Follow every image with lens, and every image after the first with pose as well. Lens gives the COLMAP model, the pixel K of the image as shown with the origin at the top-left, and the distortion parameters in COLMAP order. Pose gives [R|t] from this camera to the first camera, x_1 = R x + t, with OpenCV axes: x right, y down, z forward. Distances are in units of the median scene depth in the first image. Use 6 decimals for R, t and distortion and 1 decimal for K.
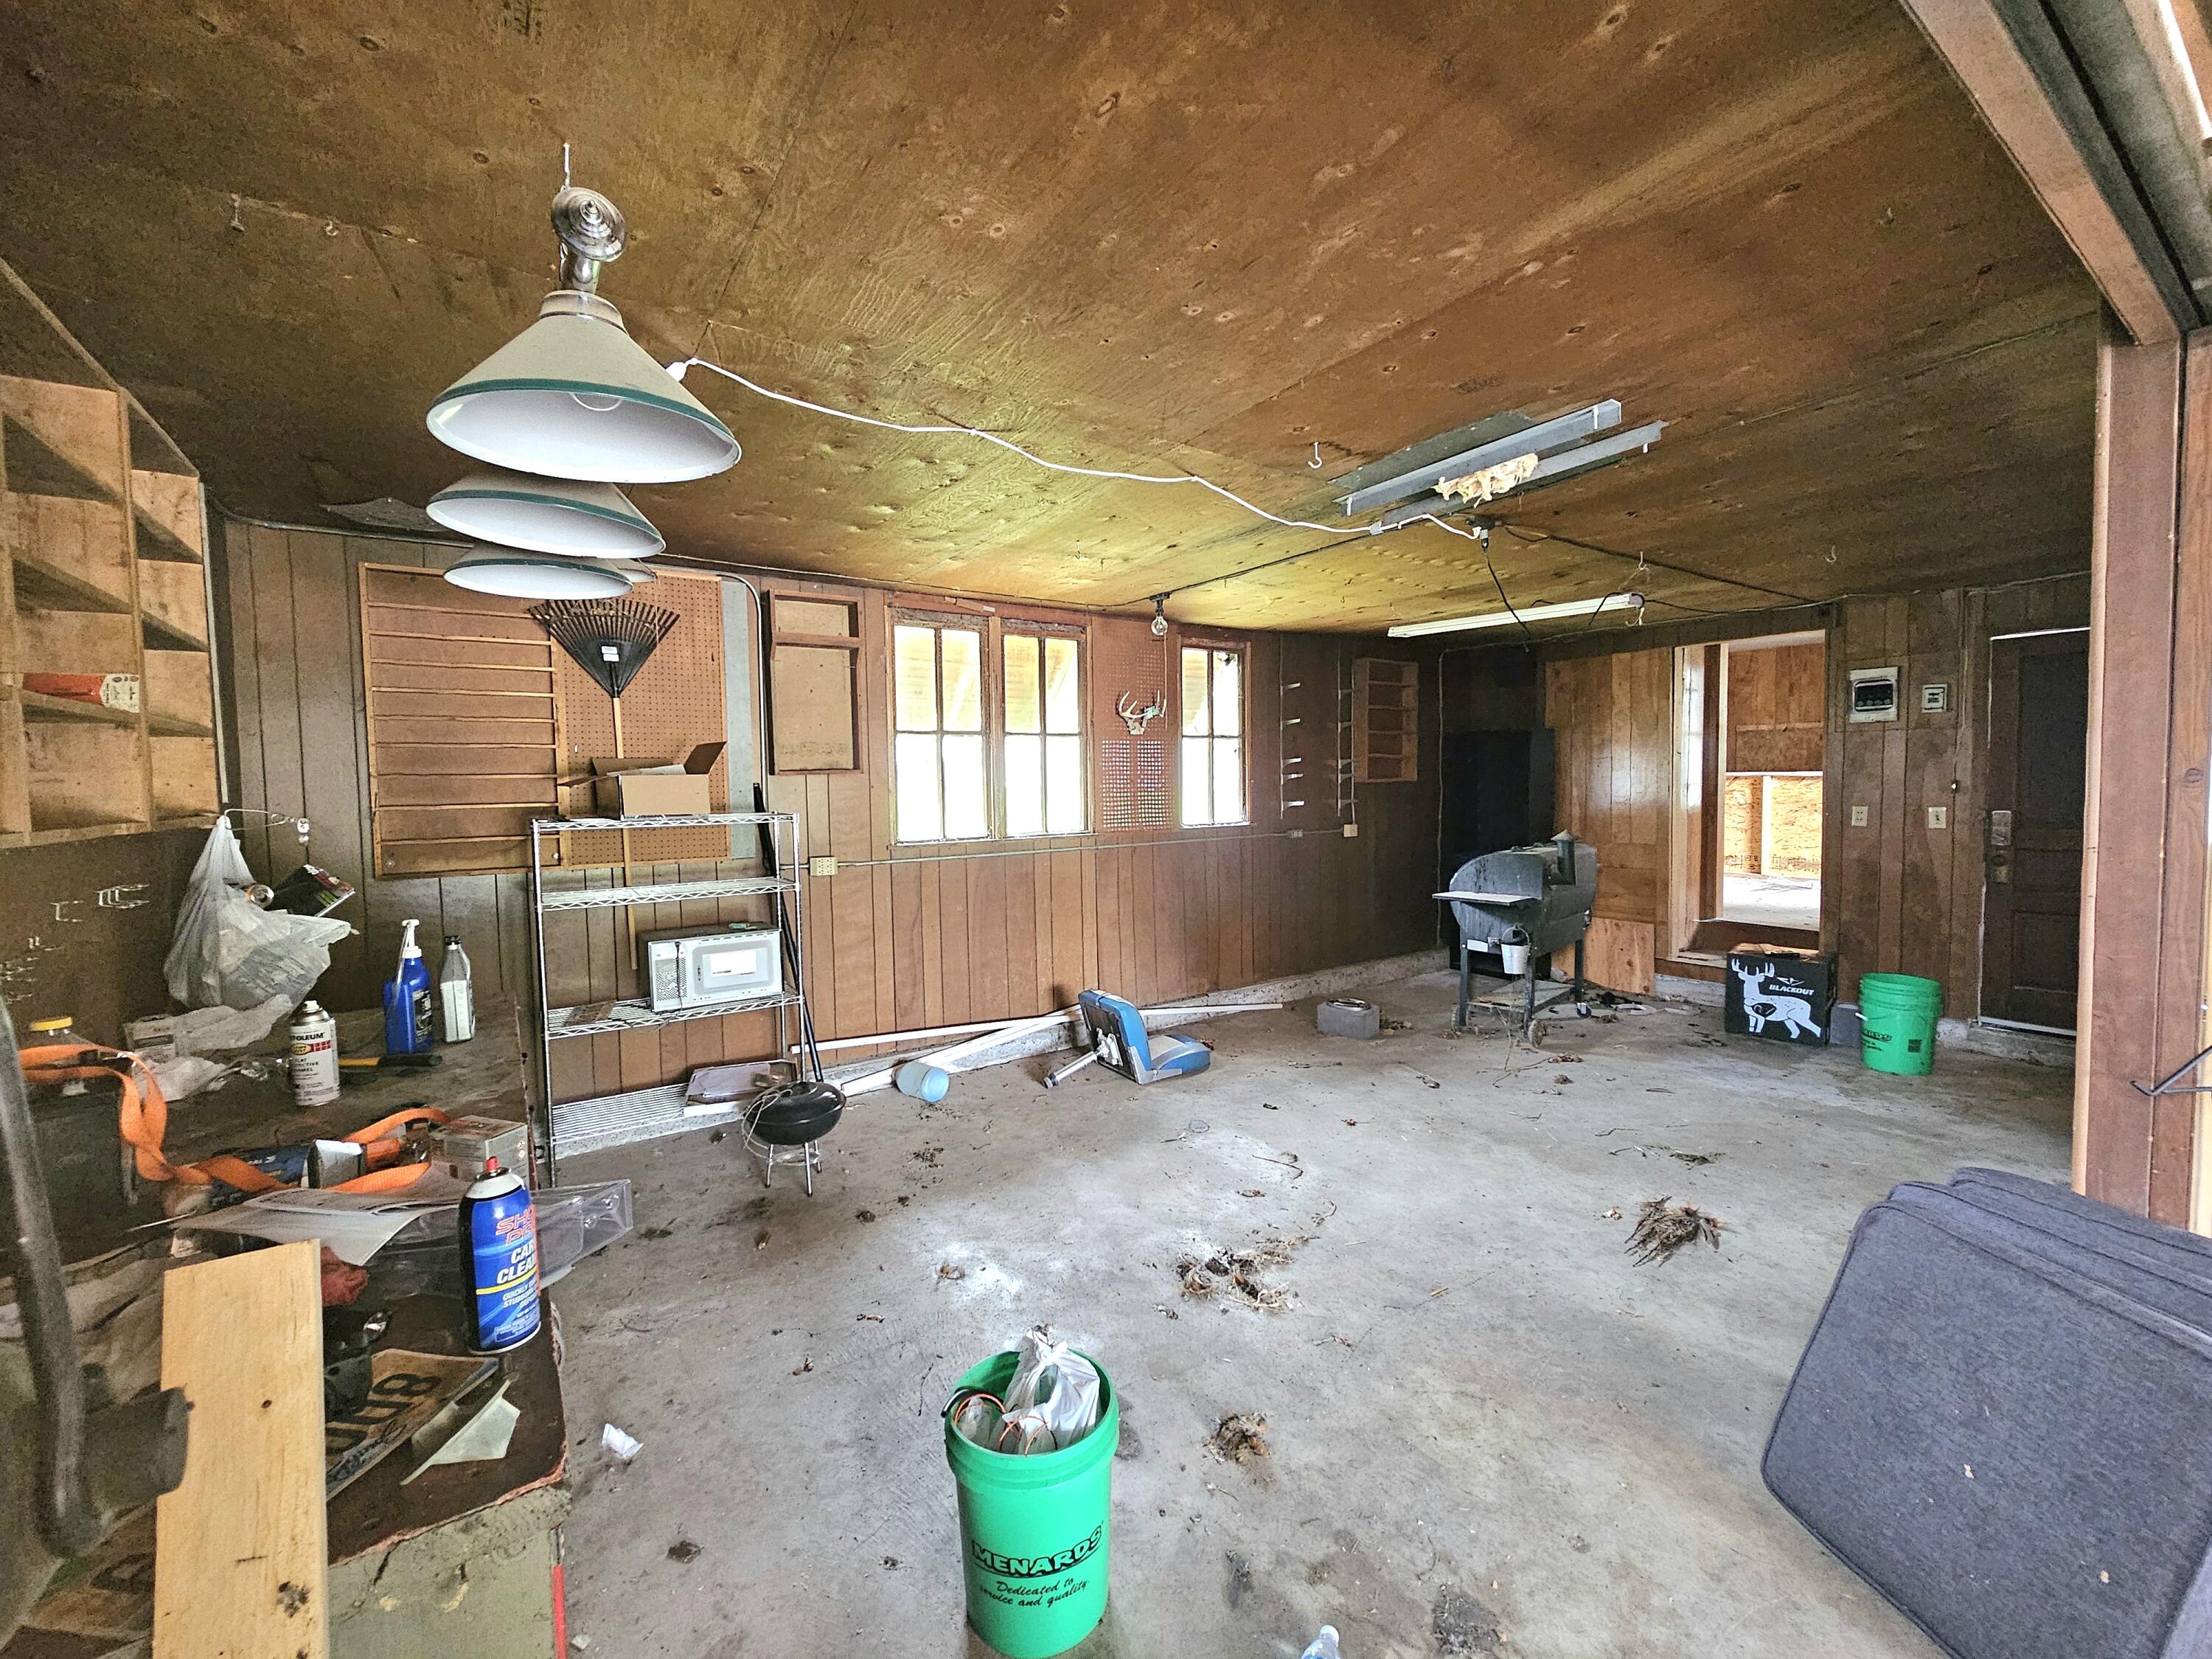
lens RADIAL K [[900.8, 0, 1104.8], [0, 900.8, 823.1], [0, 0, 1]] dist [-0.002847, -0.000402]
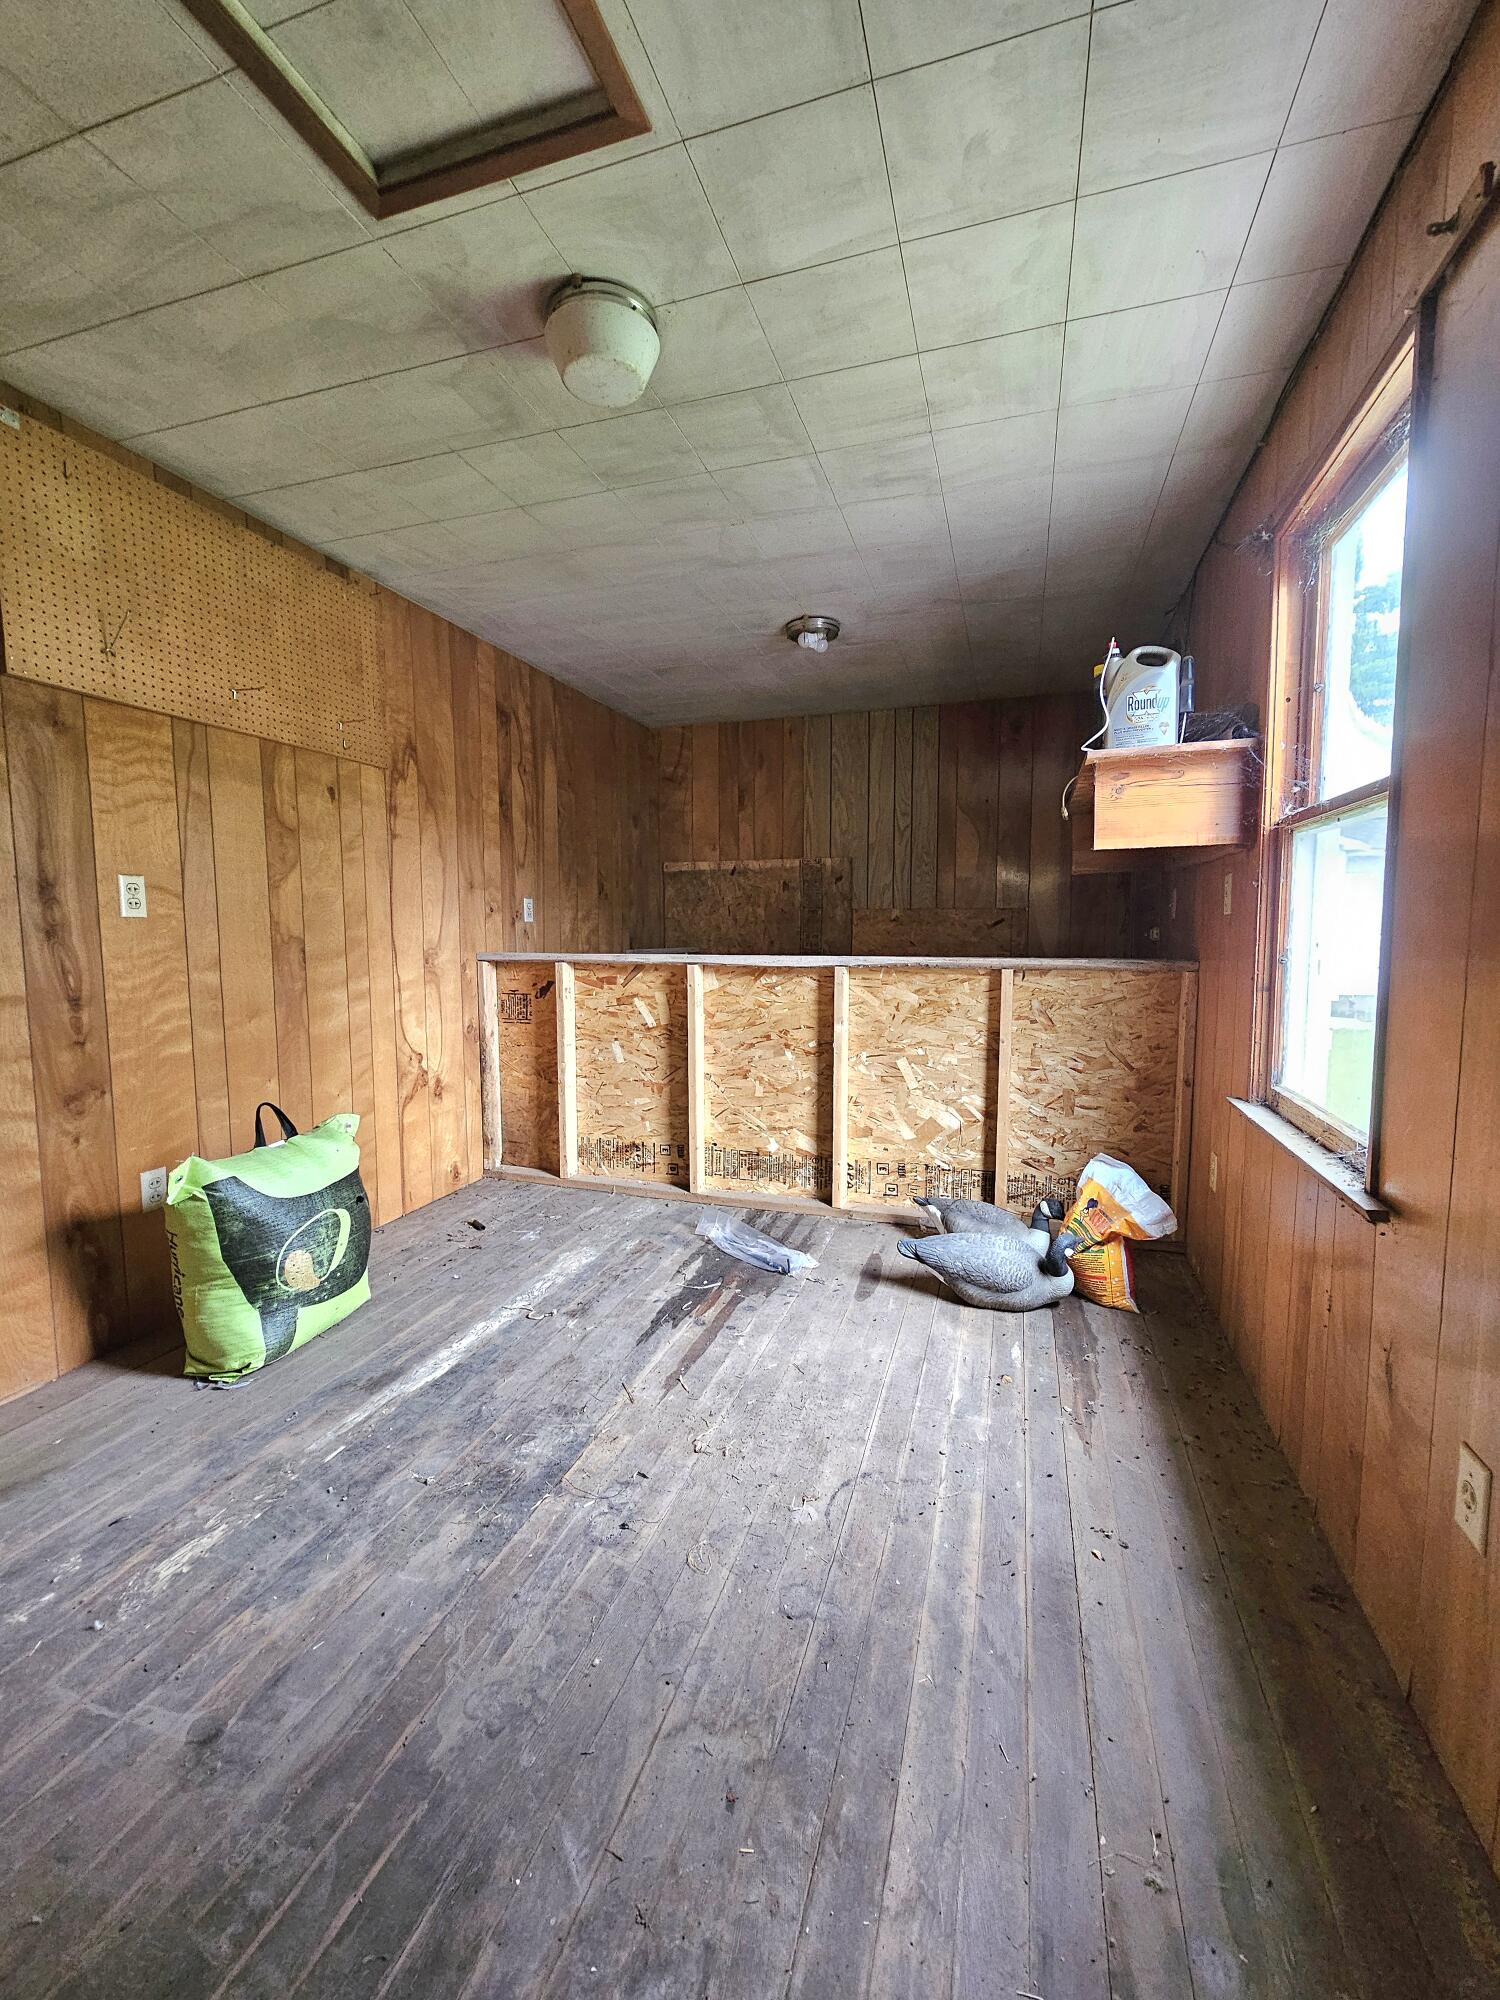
lens RADIAL K [[814.5, 0, 754.0], [0, 814.5, 998.8], [0, 0, 1]] dist [-0.002847, -0.000402]
pose [[0.792553, -0.036642, 0.608701, 0.457670], [0.016781, 0.999126, 0.038295, -0.043742], [-0.609572, -0.020137, 0.792475, 0.592499]]
